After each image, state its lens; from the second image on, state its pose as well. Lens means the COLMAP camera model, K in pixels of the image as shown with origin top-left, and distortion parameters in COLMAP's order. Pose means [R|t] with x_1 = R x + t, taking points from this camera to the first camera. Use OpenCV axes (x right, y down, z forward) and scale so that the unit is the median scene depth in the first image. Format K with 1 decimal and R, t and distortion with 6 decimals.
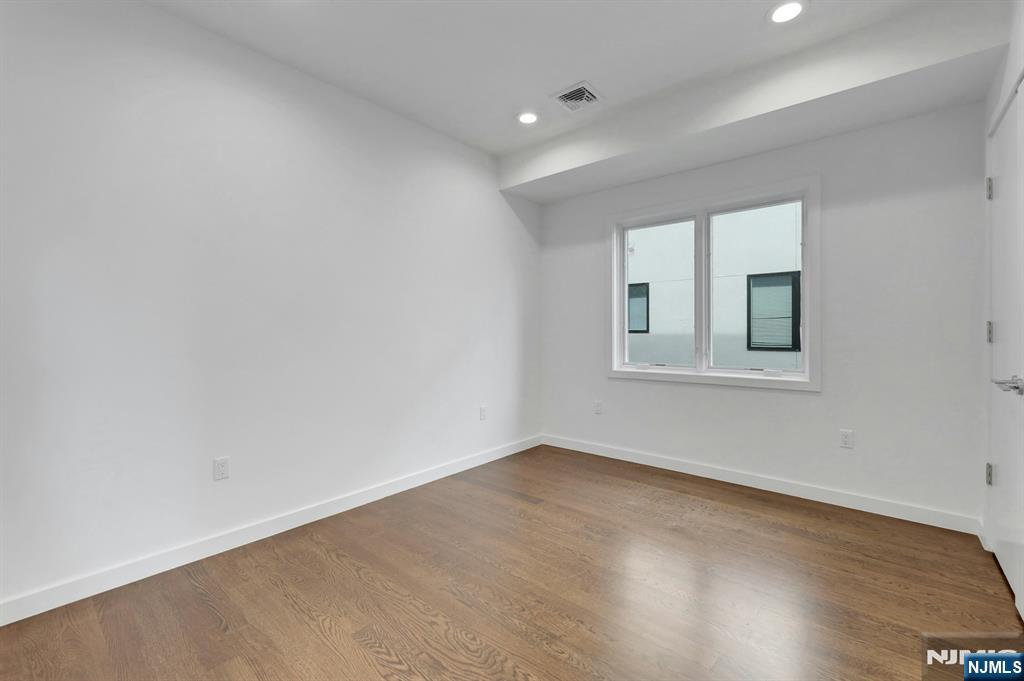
lens RADIAL K [[429.2, 0, 514.4], [0, 429.2, 334.2], [0, 0, 1]] dist [-0.000860, -0.000158]
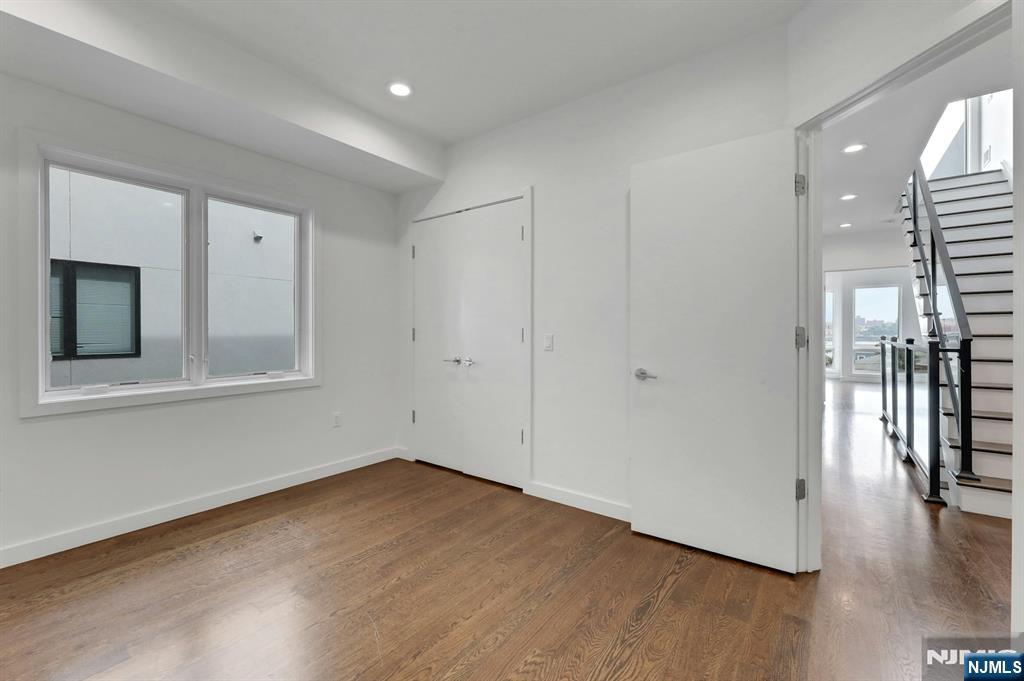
lens RADIAL K [[429.2, 0, 513.7], [0, 429.2, 335.7], [0, 0, 1]] dist [-0.000860, -0.000158]
pose [[-0.058342, -0.006415, 0.998276, -0.480313], [0.007940, 0.999945, 0.006889, -0.006927], [-0.998265, 0.008328, -0.058287, 0.514447]]
